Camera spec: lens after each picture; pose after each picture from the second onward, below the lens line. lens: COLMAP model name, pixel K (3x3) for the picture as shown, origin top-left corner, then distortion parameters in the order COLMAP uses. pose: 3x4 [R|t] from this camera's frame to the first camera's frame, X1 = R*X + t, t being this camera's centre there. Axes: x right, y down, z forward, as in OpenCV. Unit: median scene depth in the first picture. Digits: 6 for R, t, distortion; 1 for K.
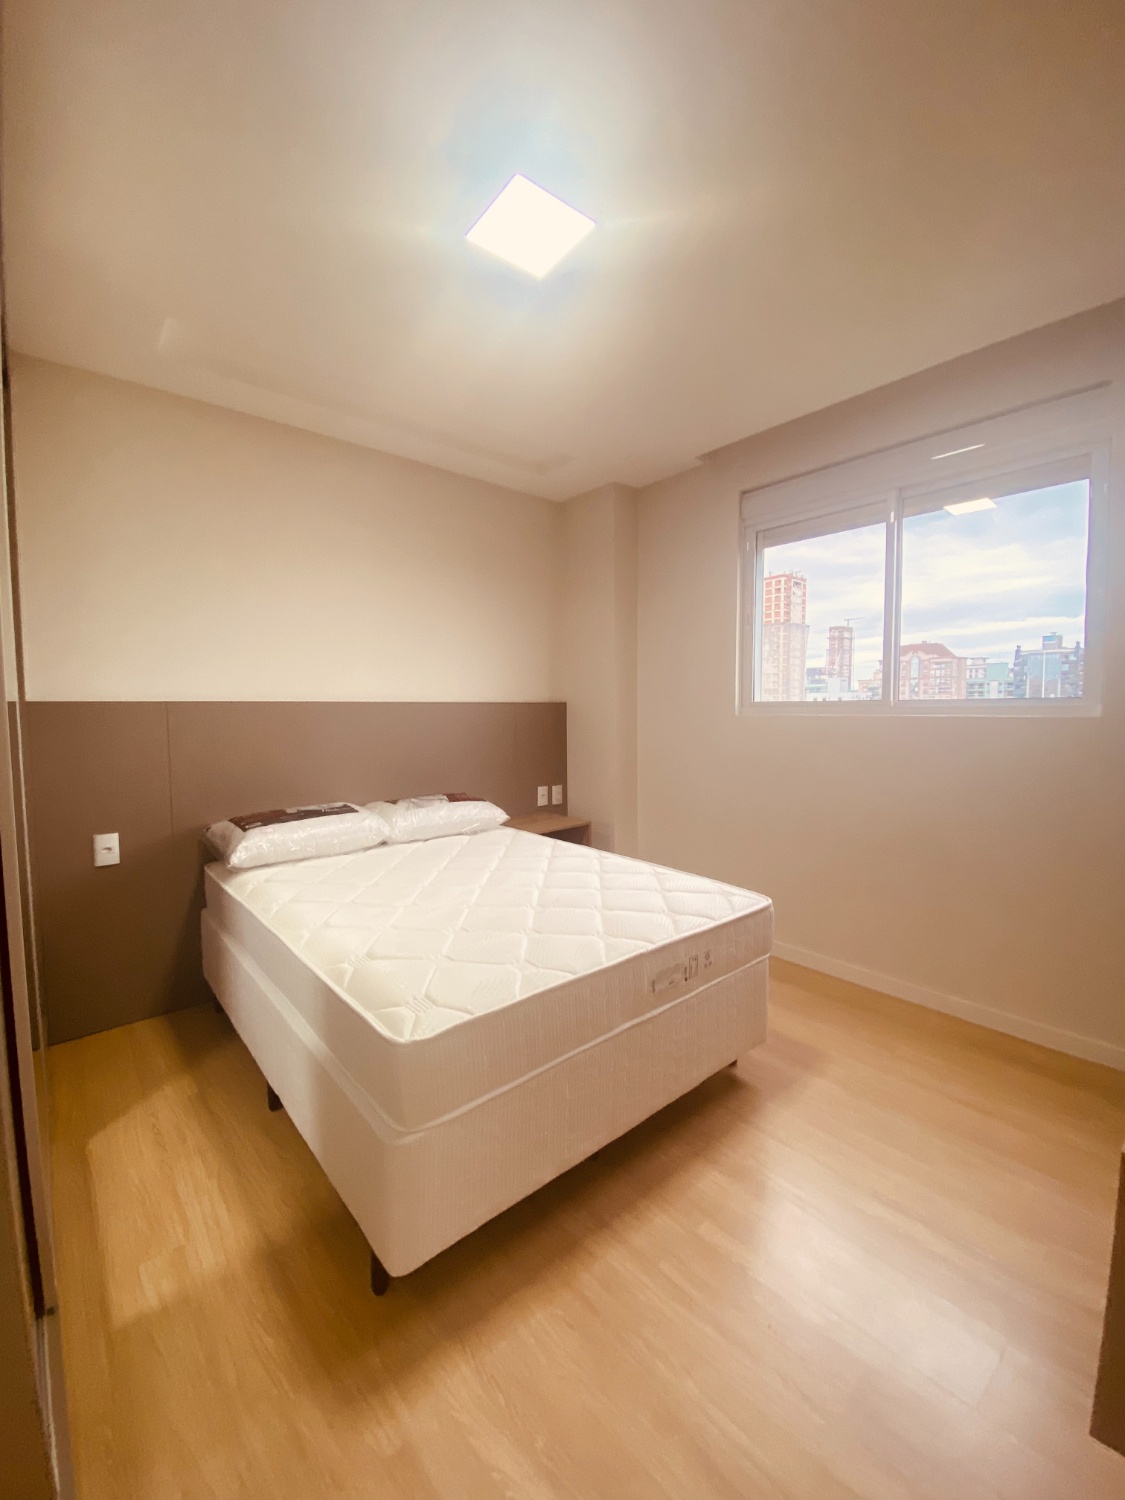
lens RADIAL K [[605.8, 0, 562.5], [0, 605.8, 750.0], [0, 0, 1]] dist [0.001530, 0.000016]
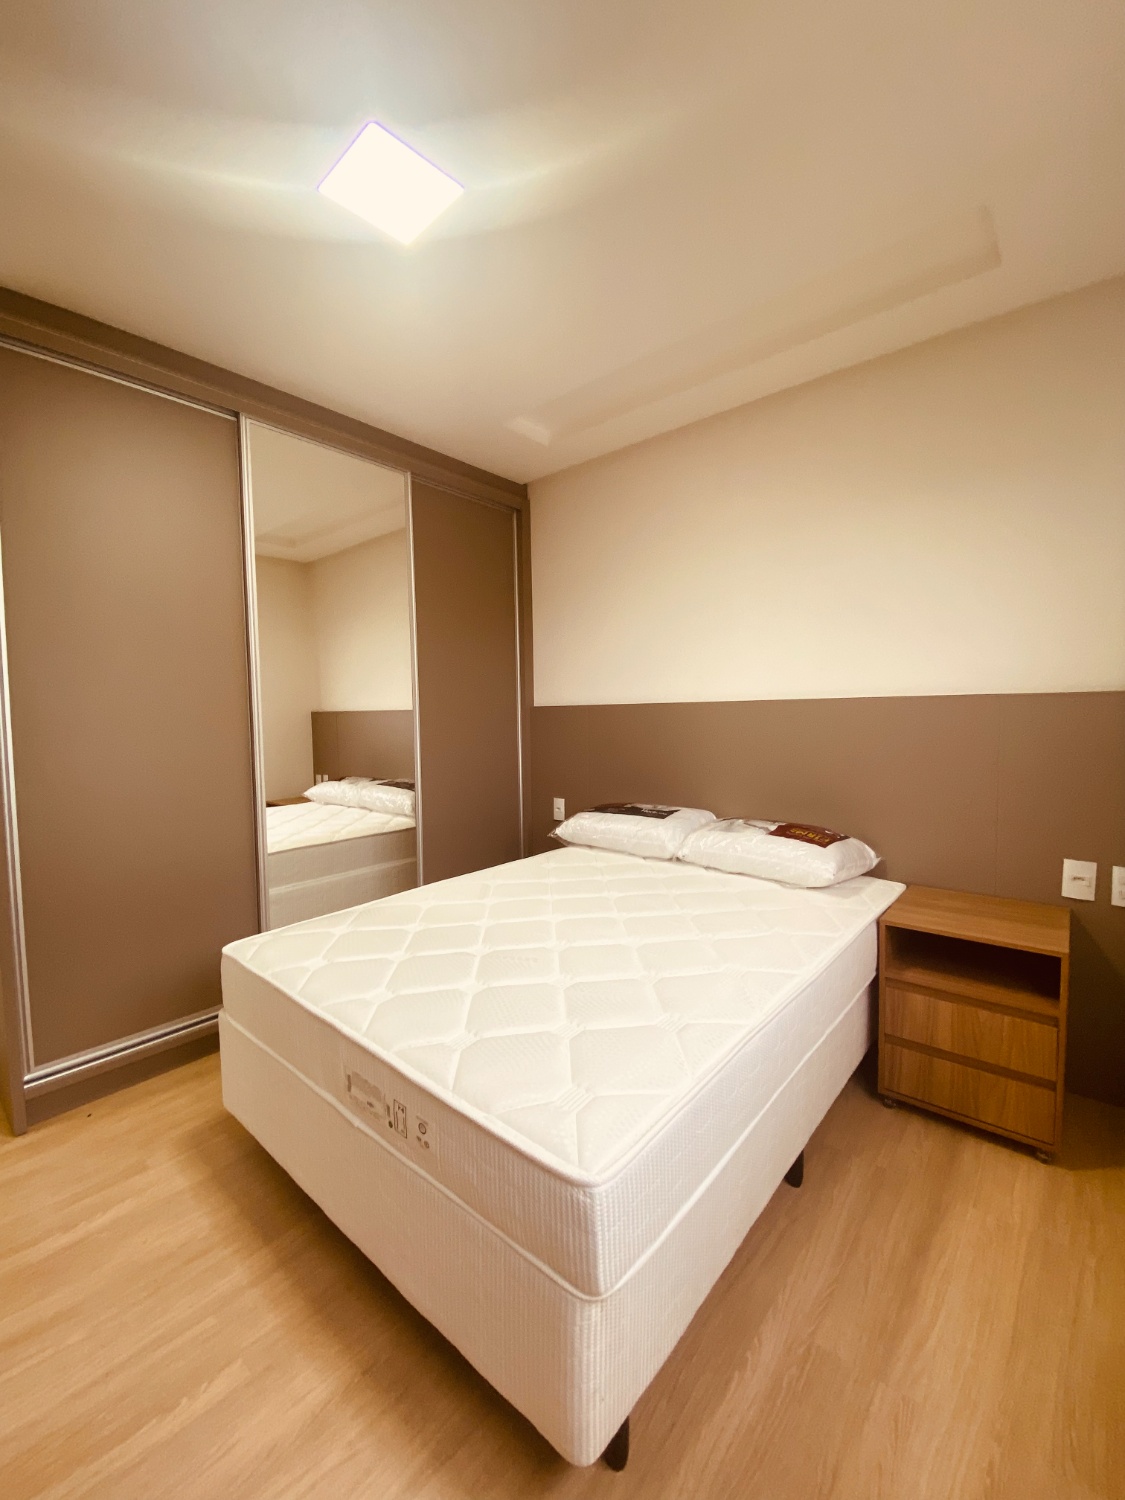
lens RADIAL K [[605.0, 0, 562.6], [0, 605.0, 741.3], [0, 0, 1]] dist [0.000602, -0.000139]
pose [[0.153019, 0.062092, -0.986271, 0.664938], [-0.053214, 0.997094, 0.054517, -0.075186], [0.986789, 0.044141, 0.155879, 0.806364]]
